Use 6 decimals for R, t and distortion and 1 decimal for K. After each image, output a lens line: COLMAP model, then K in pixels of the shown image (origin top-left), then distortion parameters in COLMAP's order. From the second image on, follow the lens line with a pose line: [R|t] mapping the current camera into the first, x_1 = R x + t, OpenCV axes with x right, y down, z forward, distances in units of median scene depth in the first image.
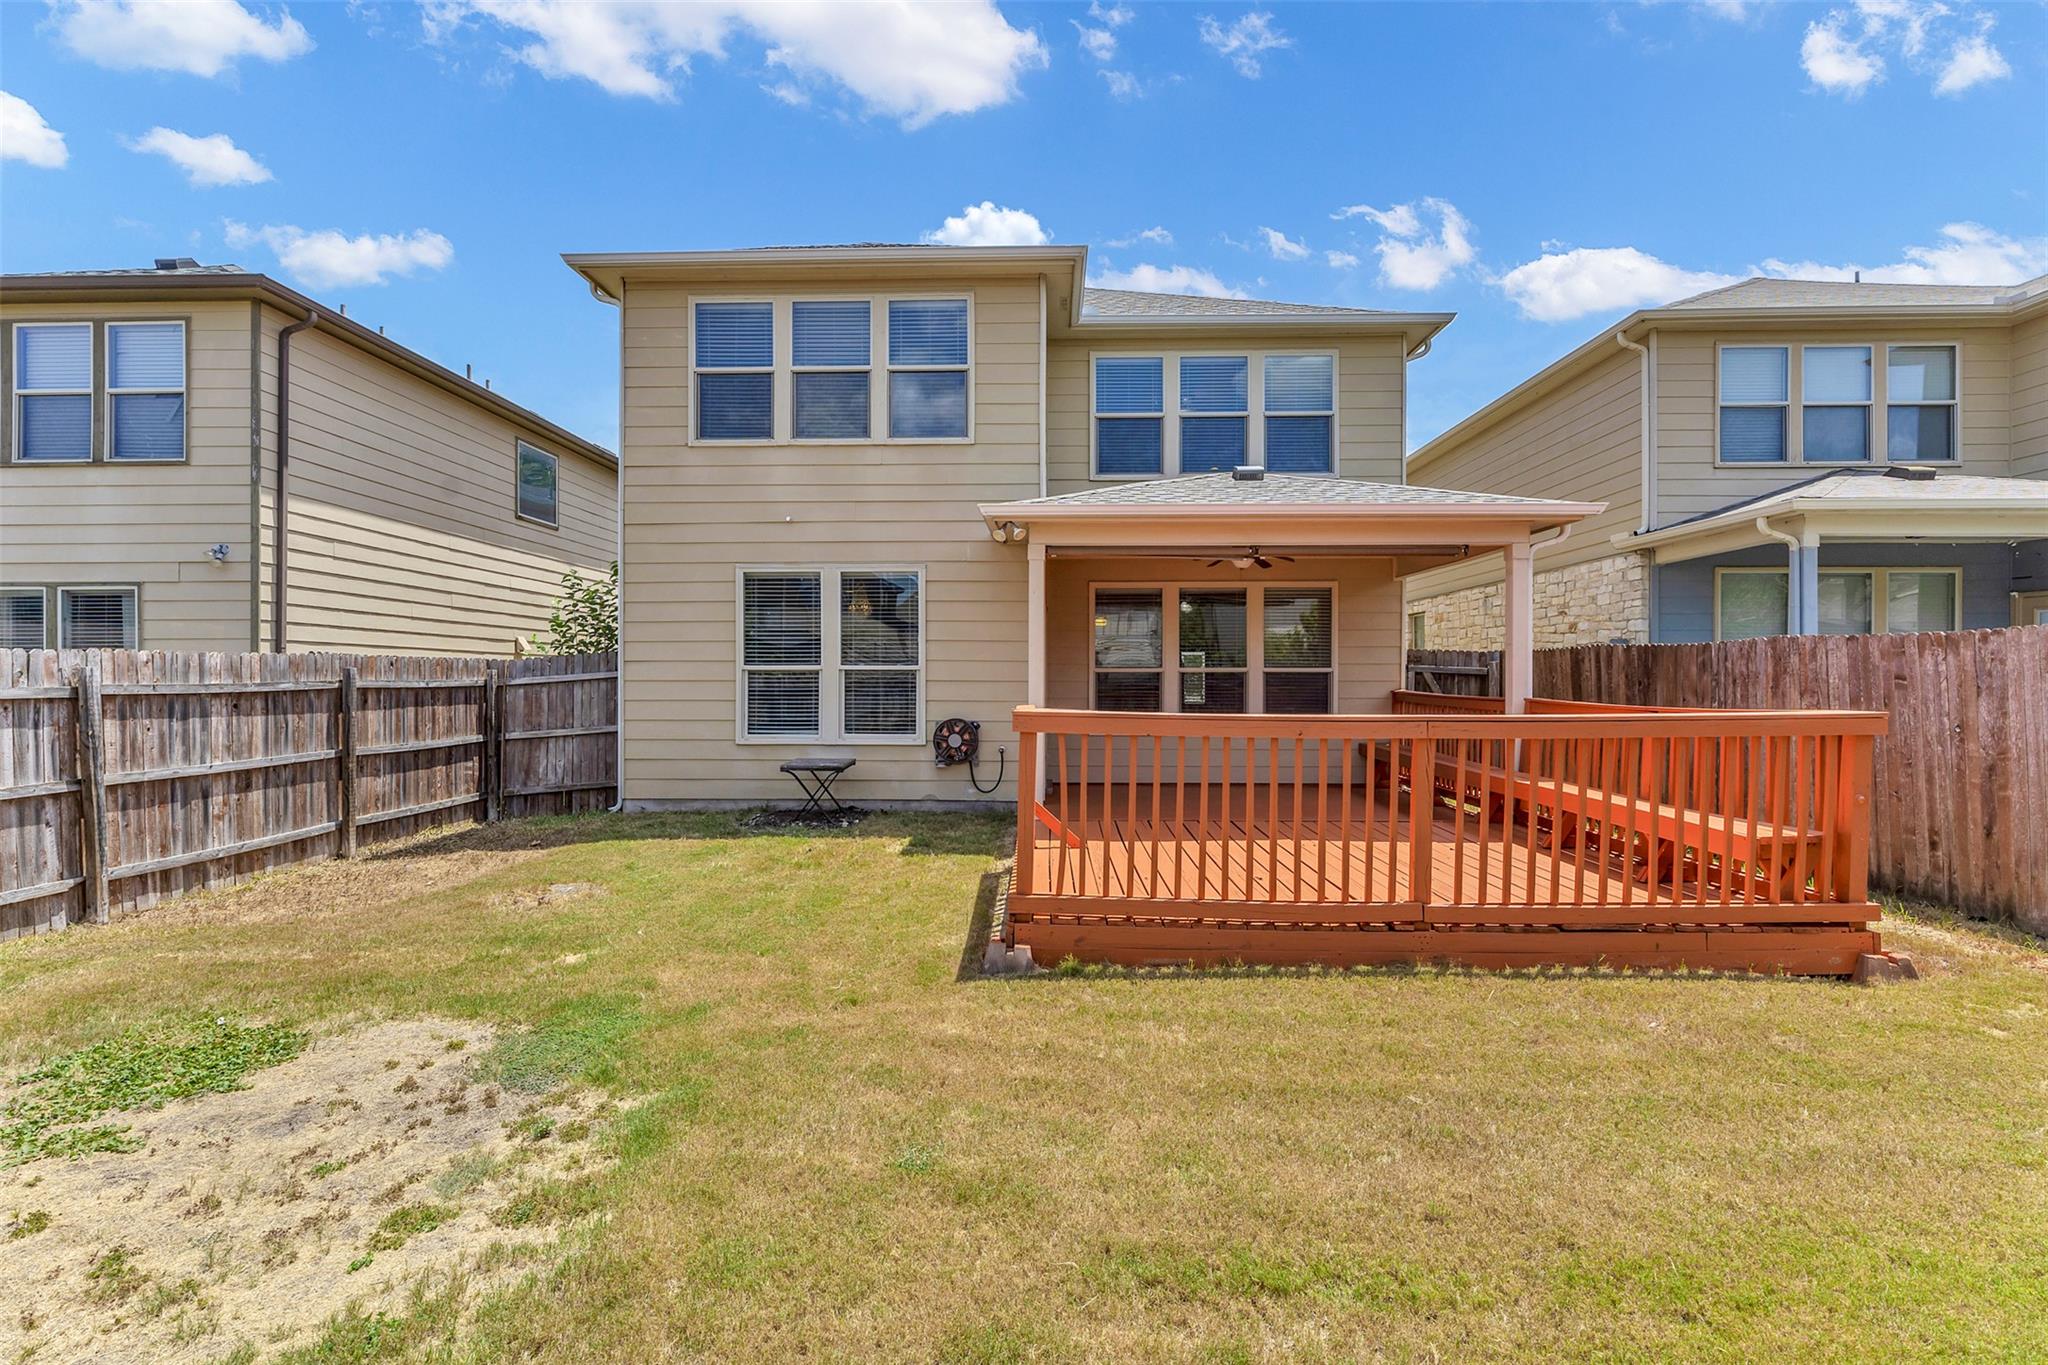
lens RADIAL K [[935.8, 0, 1024.0], [0, 935.8, 682.5], [0, 0, 1]] dist [0.003021, 0.000001]
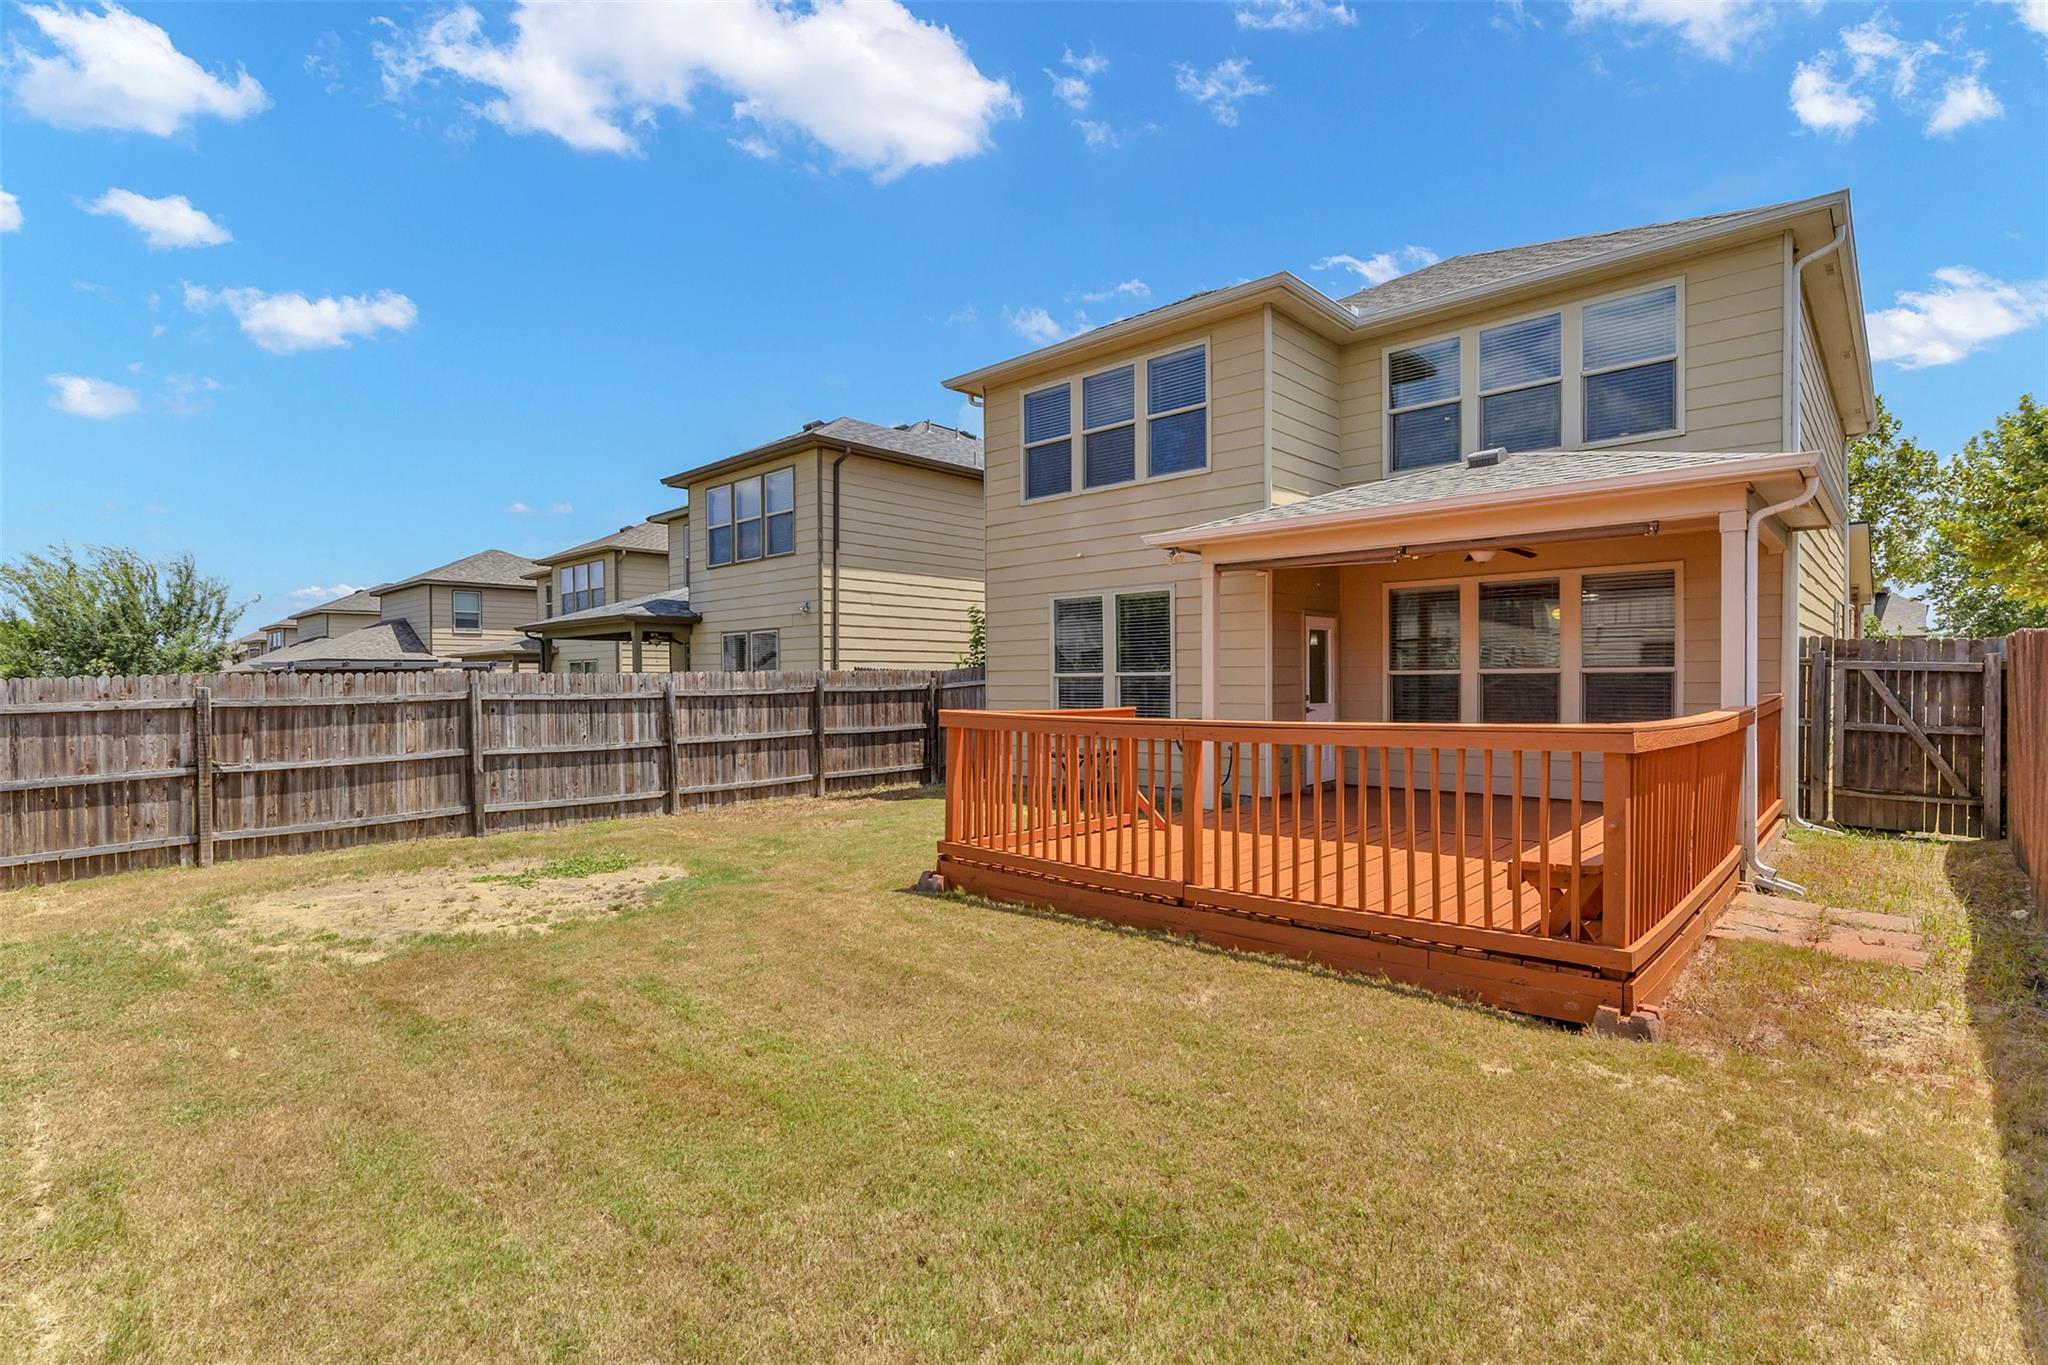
lens RADIAL K [[960.1, 0, 1032.4], [0, 960.1, 694.1], [0, 0, 1]] dist [0.000999, -0.000020]
pose [[0.760672, 0.003455, -0.649128, 0.526344], [0.006538, 0.999894, 0.012982, -0.007563], [0.649104, -0.014119, 0.760569, -0.010642]]
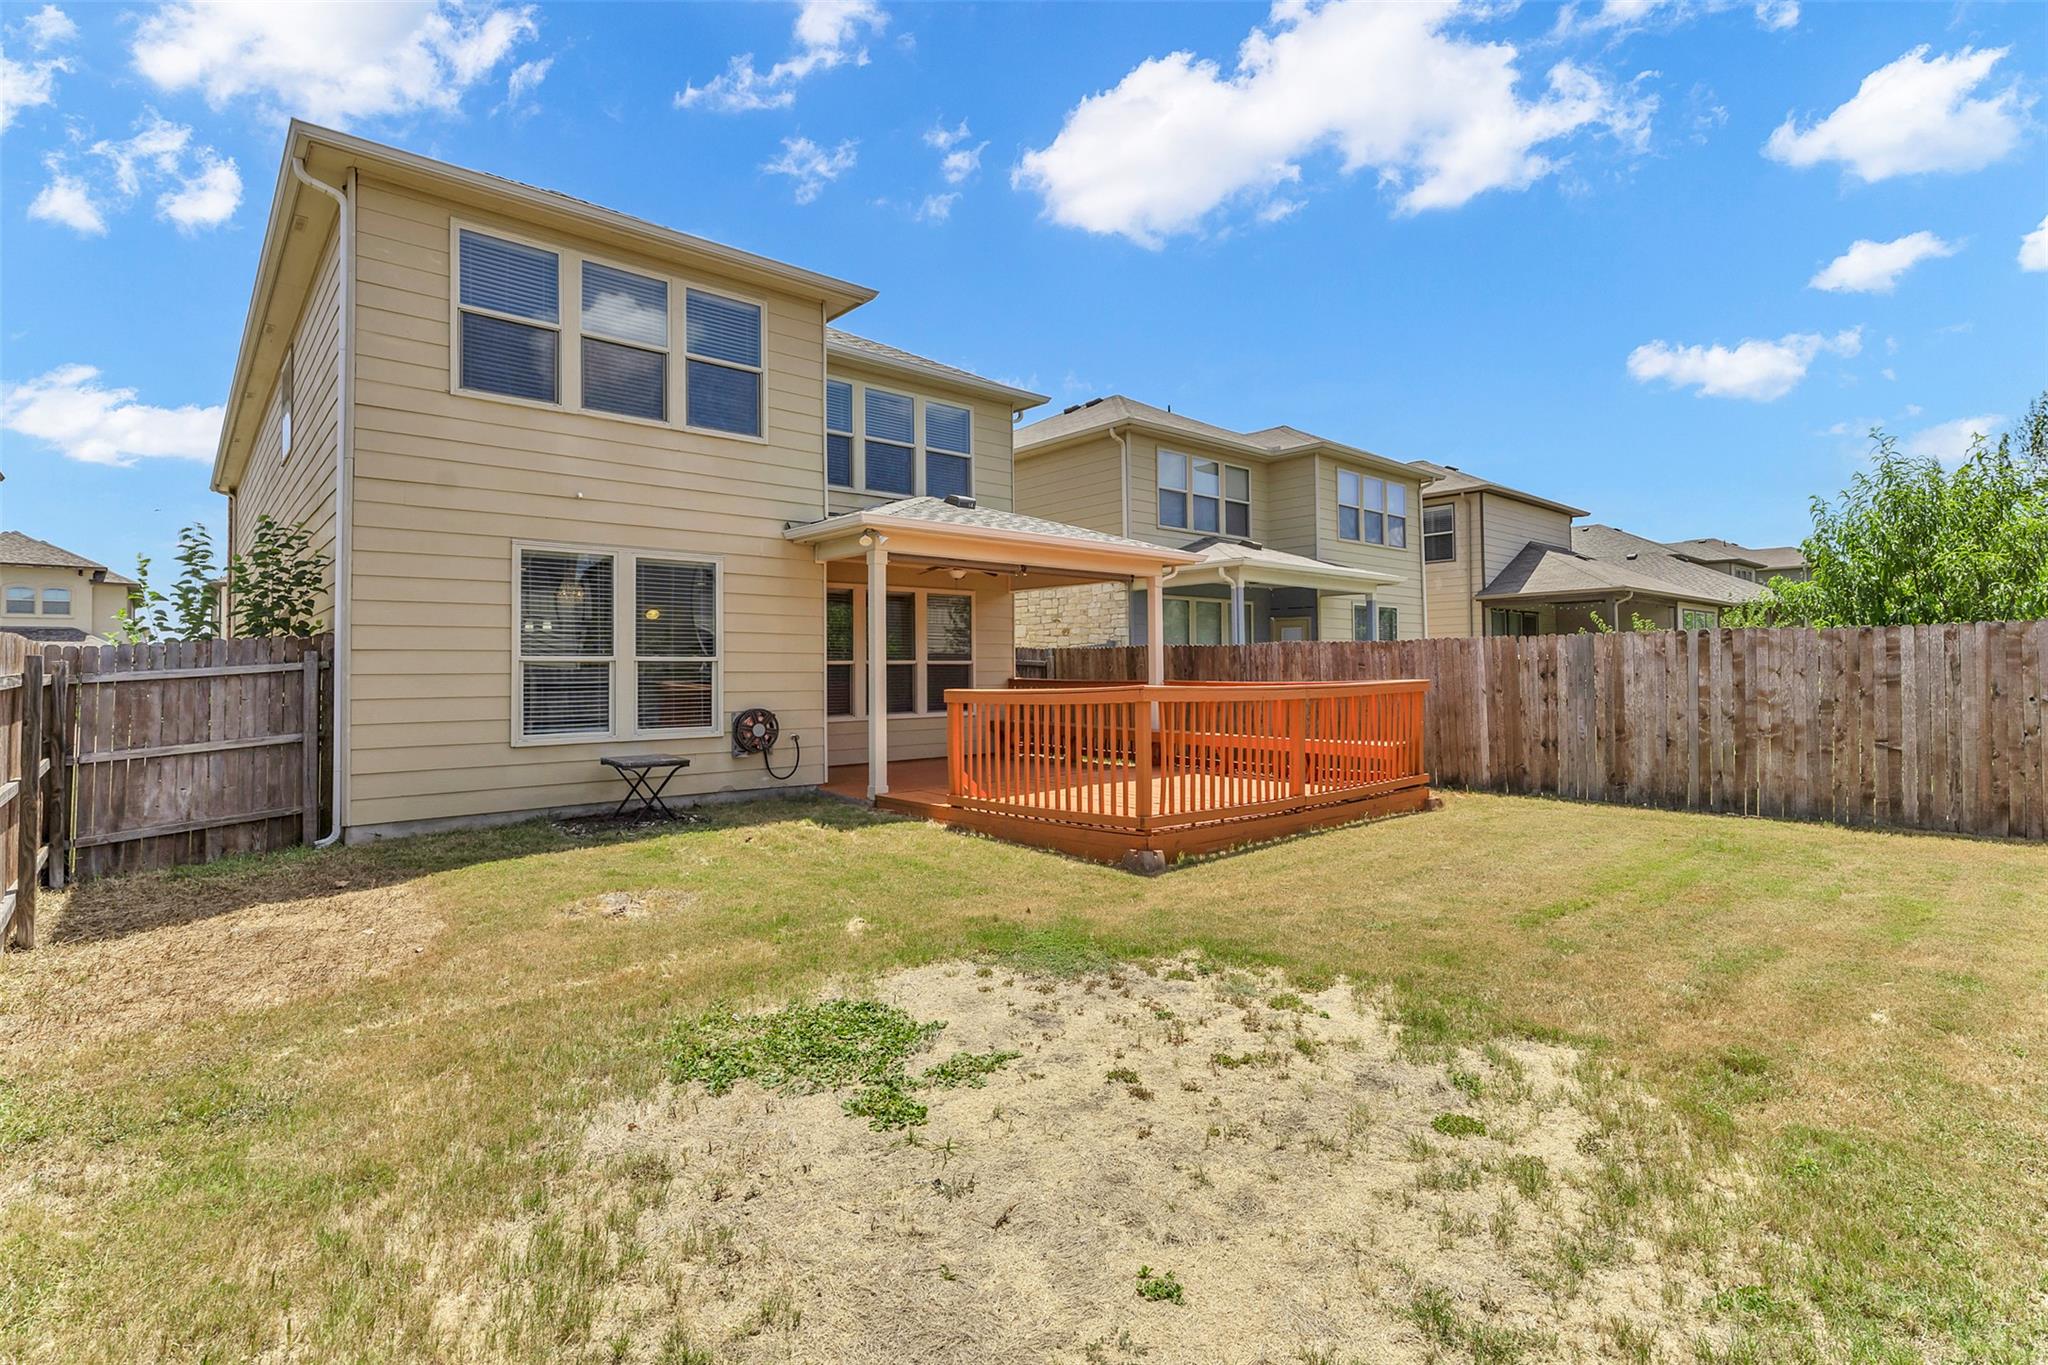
lens RADIAL K [[955.9, 0, 1025.5], [0, 955.9, 654.0], [0, 0, 1]] dist [0.000428, 0.000043]
pose [[0.733027, 0.005970, 0.680174, -0.564258], [0.012038, 0.999691, -0.021747, 0.004745], [-0.680093, 0.024129, 0.732728, 0.028933]]
